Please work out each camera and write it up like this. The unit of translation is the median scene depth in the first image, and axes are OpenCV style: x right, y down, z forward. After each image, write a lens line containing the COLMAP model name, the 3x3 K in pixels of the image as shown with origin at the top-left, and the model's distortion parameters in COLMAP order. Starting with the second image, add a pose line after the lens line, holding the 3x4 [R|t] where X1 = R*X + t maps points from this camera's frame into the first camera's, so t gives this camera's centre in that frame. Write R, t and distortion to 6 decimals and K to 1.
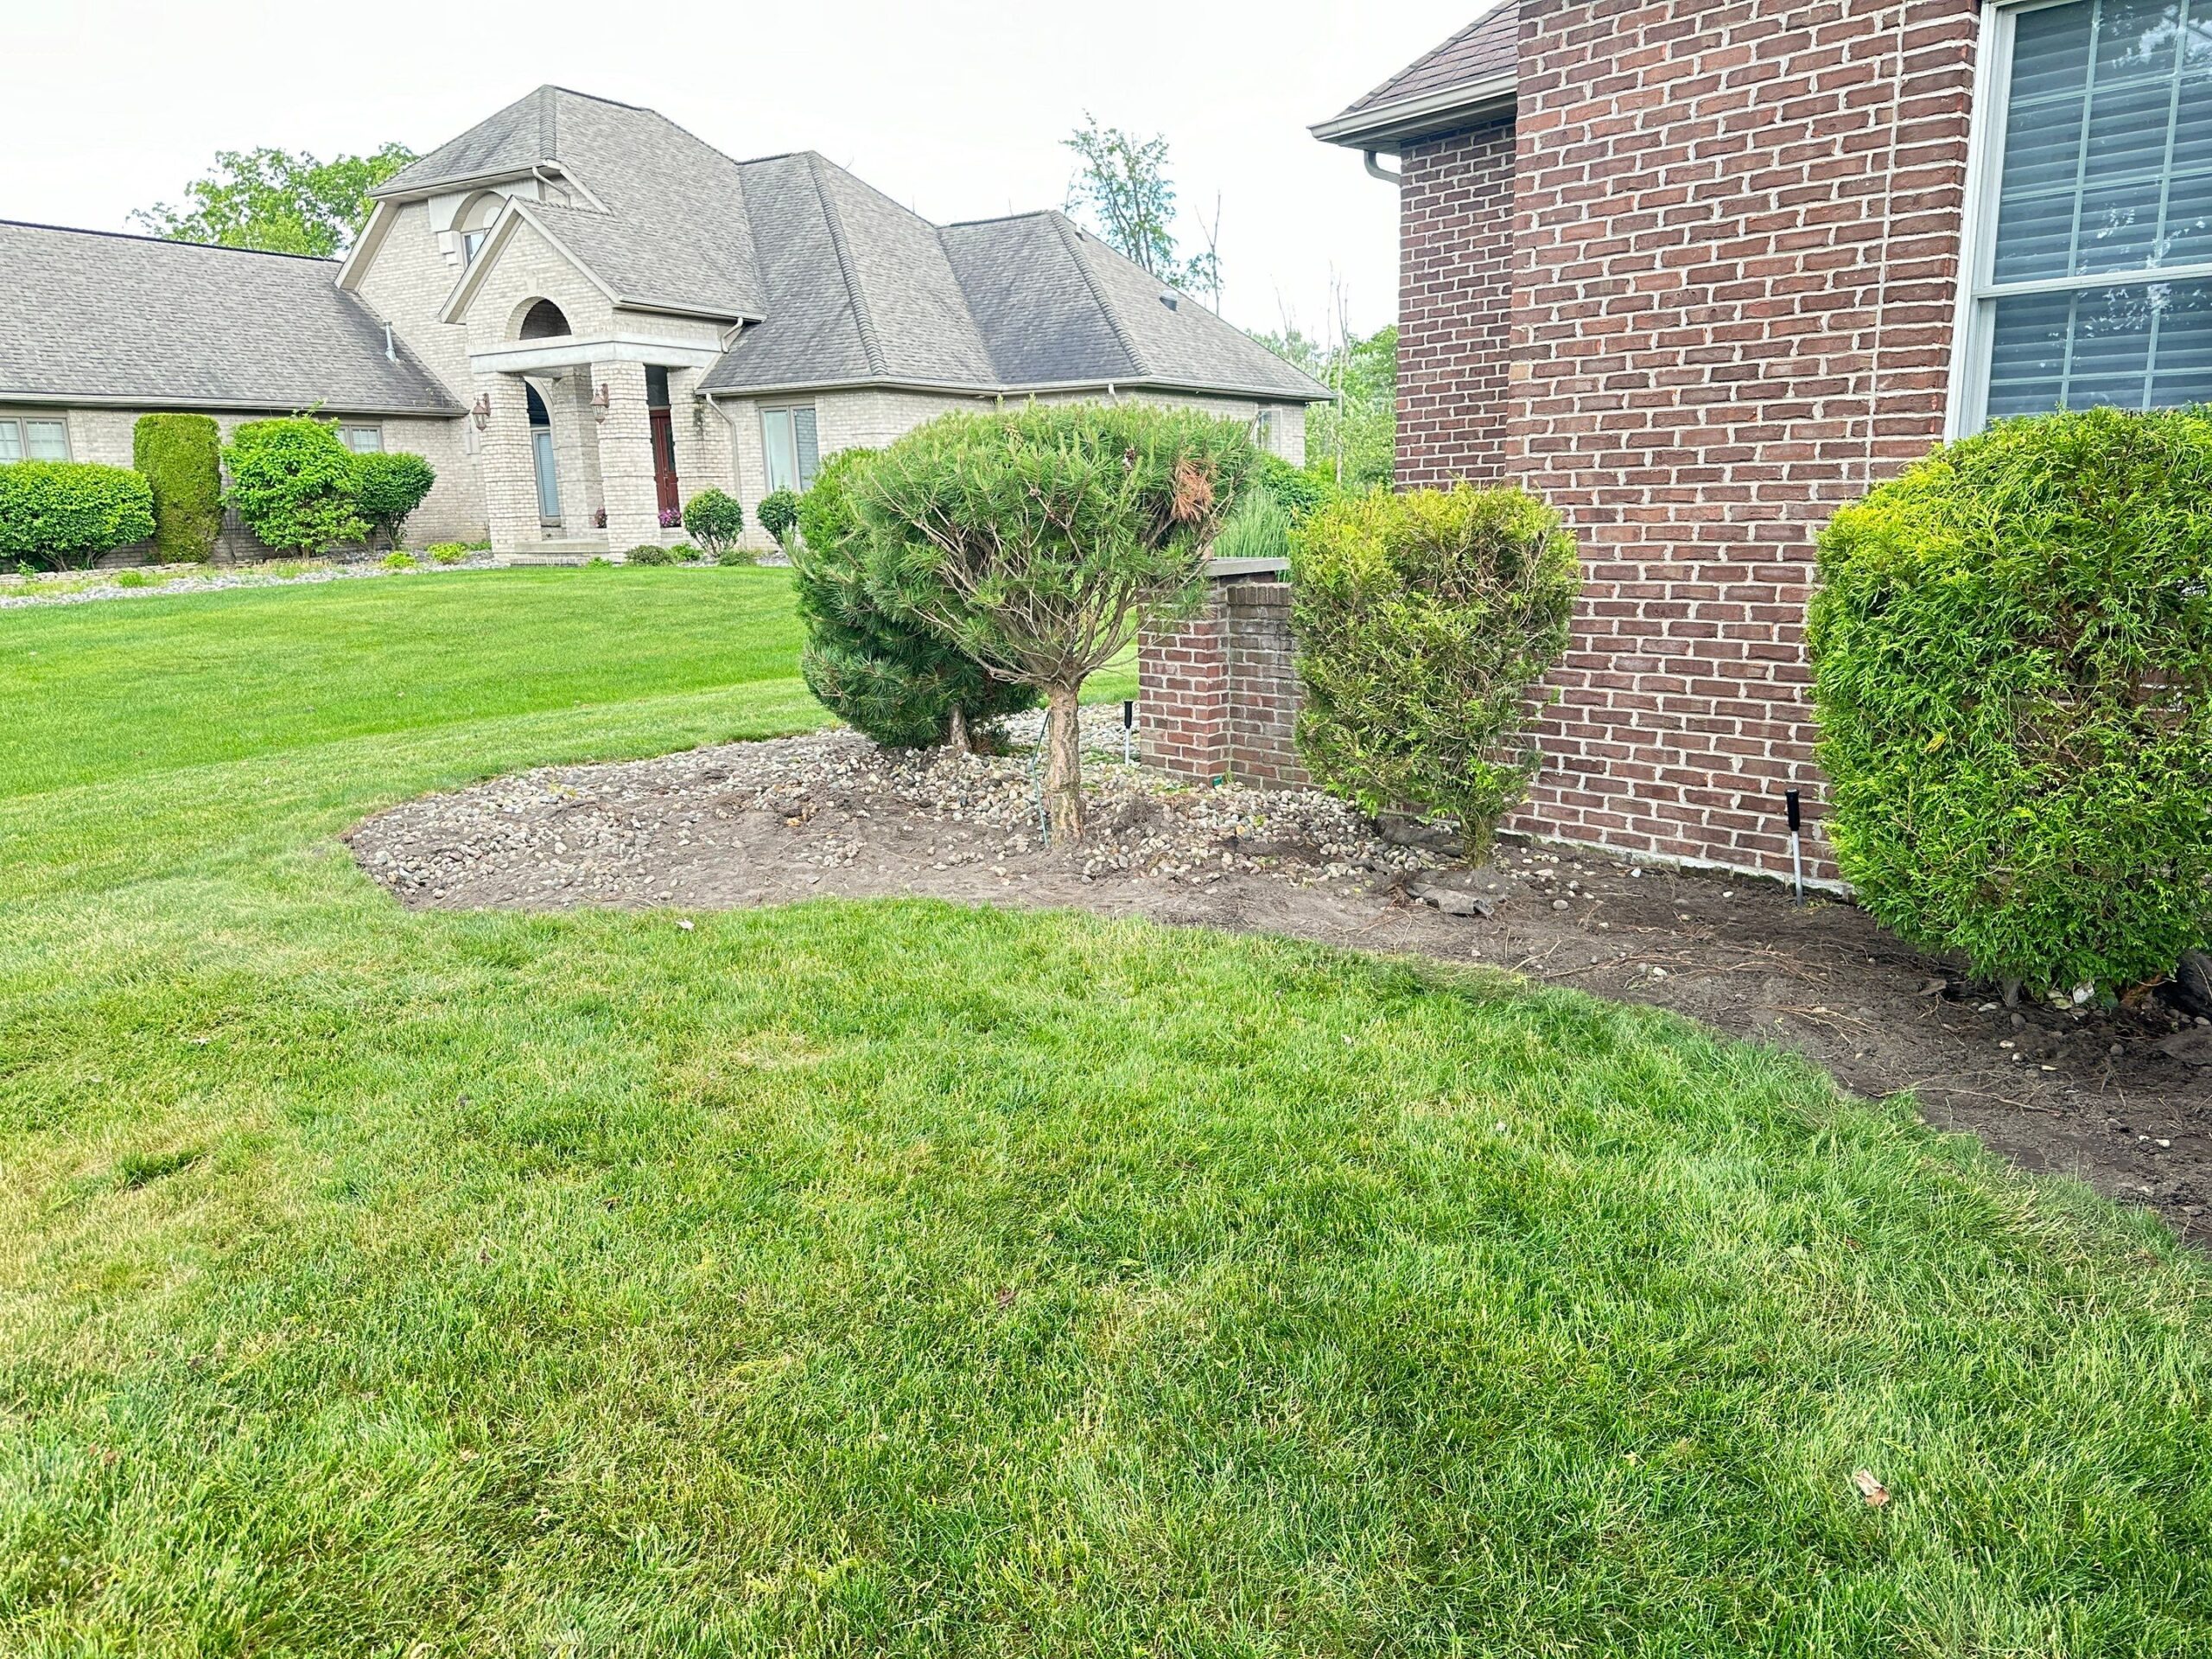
lens RADIAL K [[1542.7, 0, 1107.4], [0, 1542.7, 881.8], [0, 0, 1]] dist [0.002975, -0.022495]
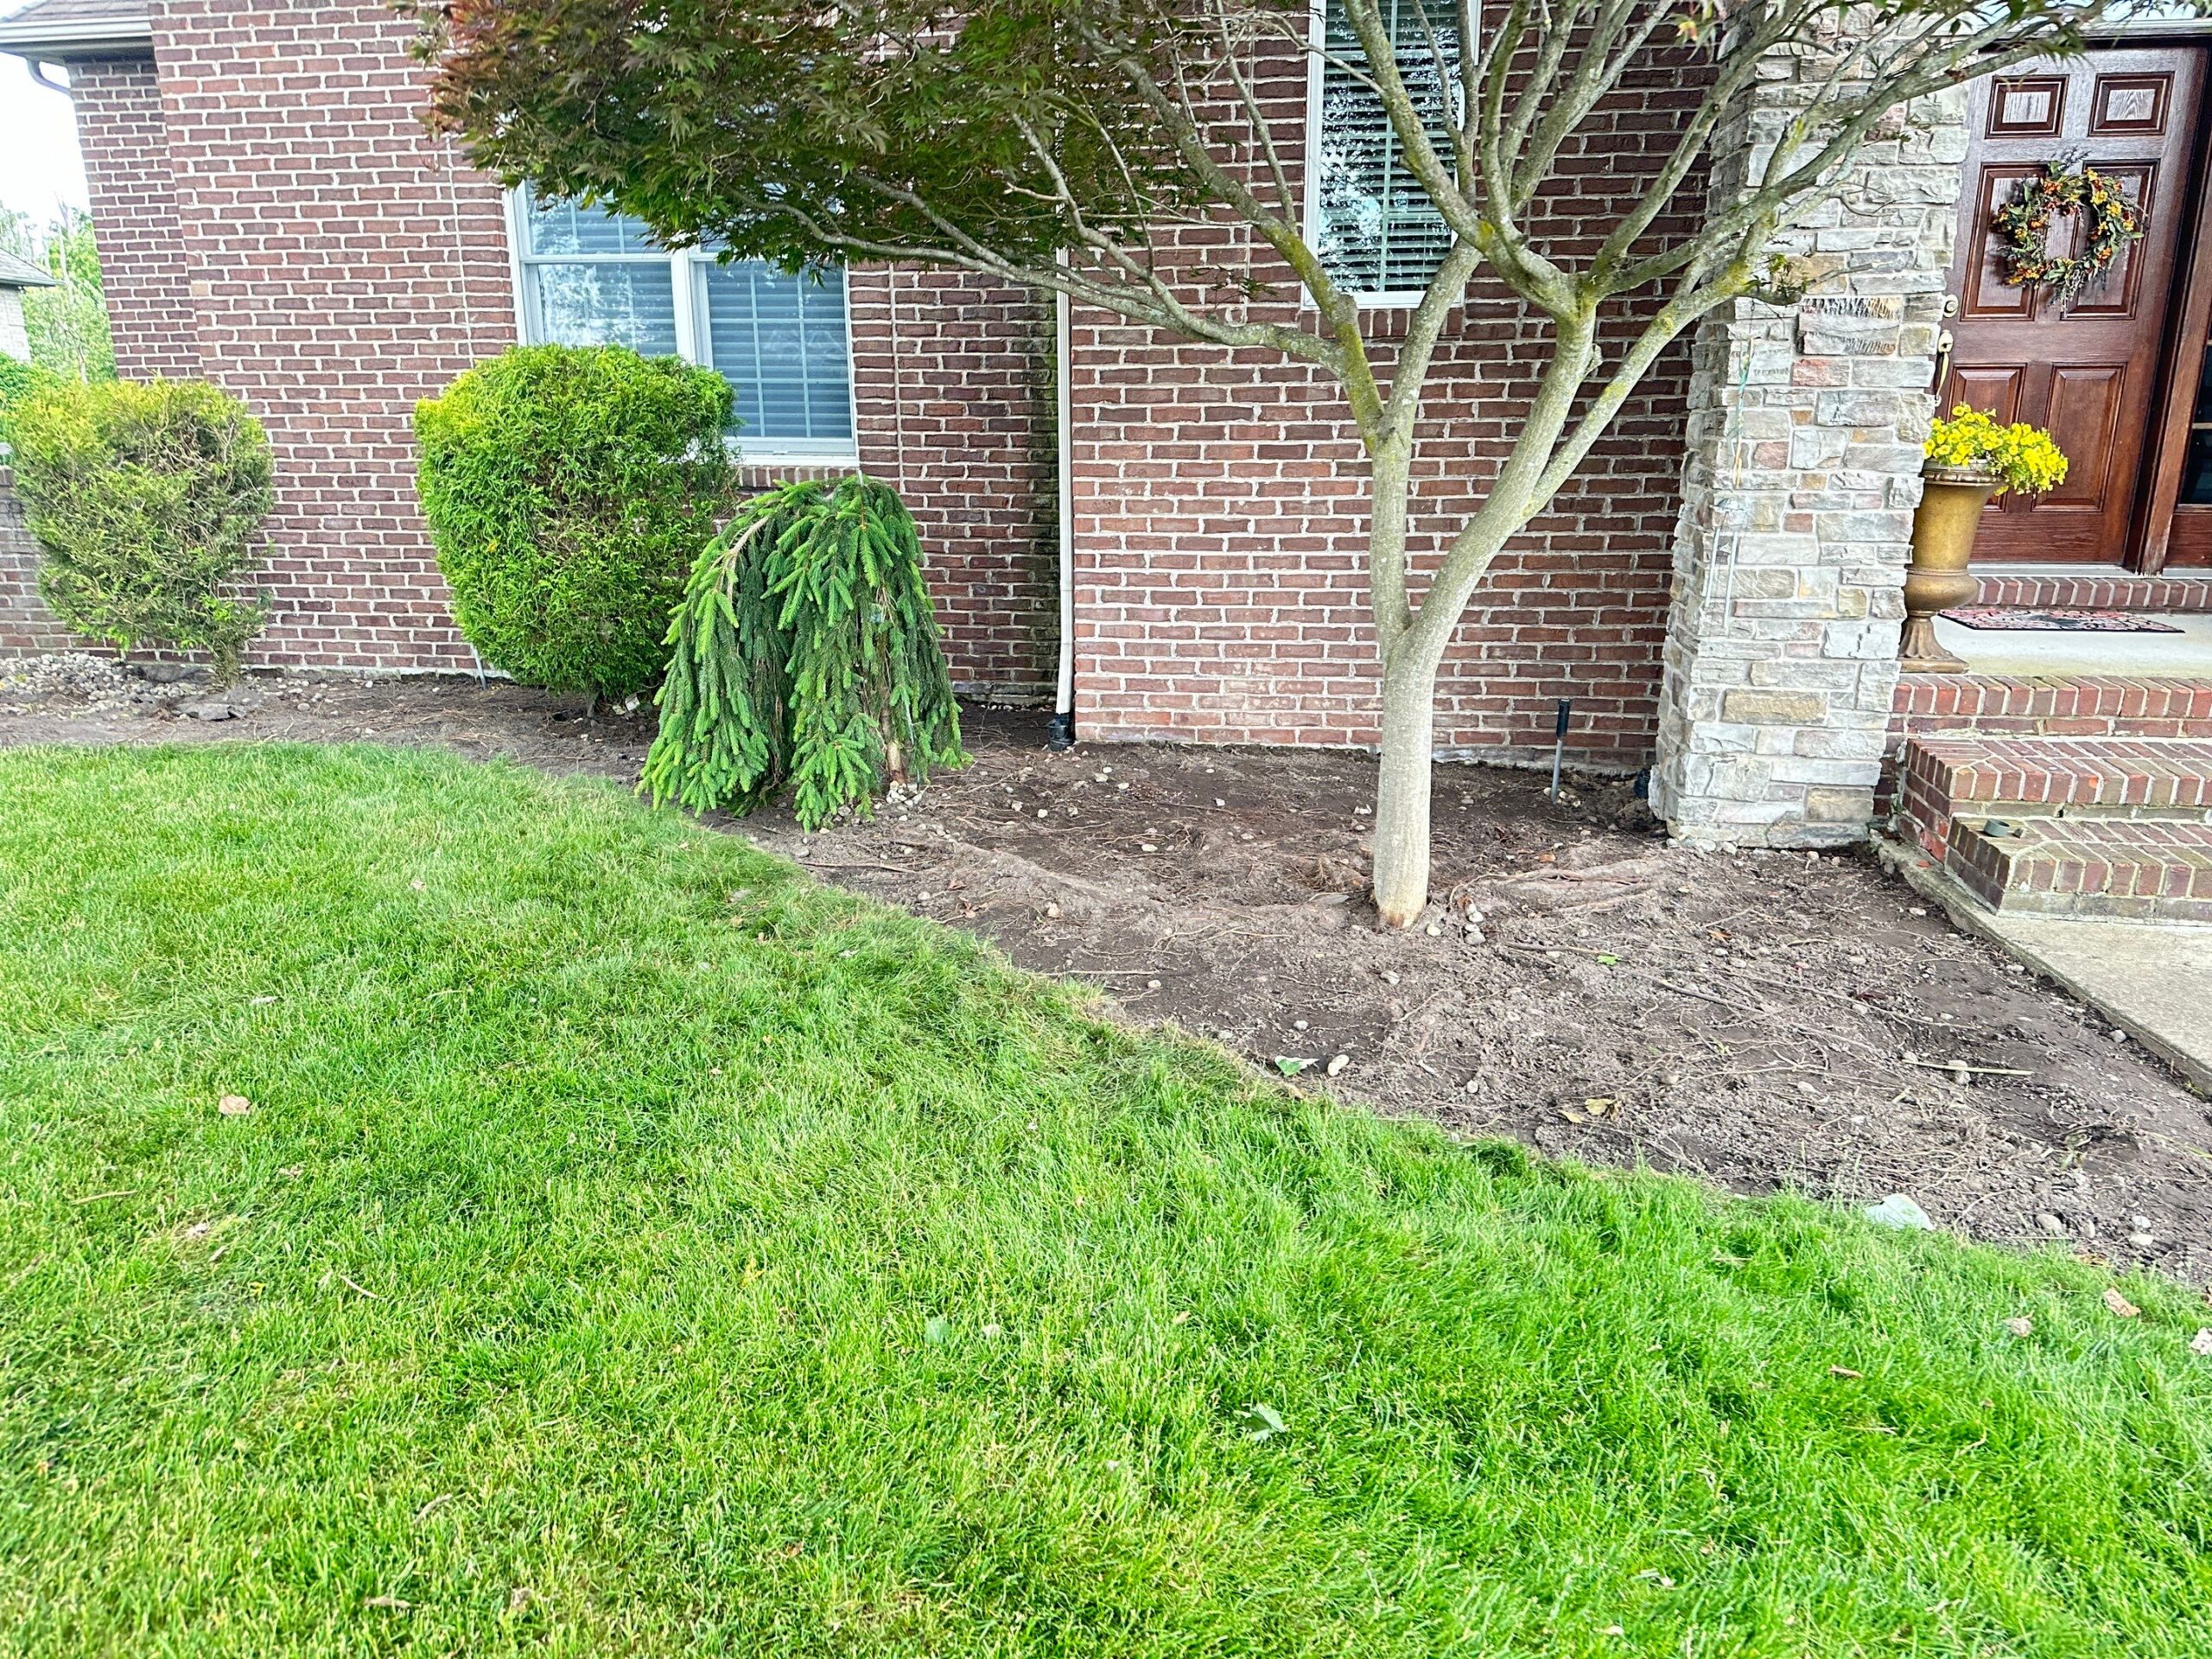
lens RADIAL K [[1567.6, 0, 1106.1], [0, 1567.6, 875.4], [0, 0, 1]] dist [0.001165, -0.006516]
pose [[0.765646, -0.158128, 0.623524, -0.037344], [0.131383, 0.987323, 0.089059, 0.126222], [-0.629702, 0.013733, 0.776715, -0.458912]]
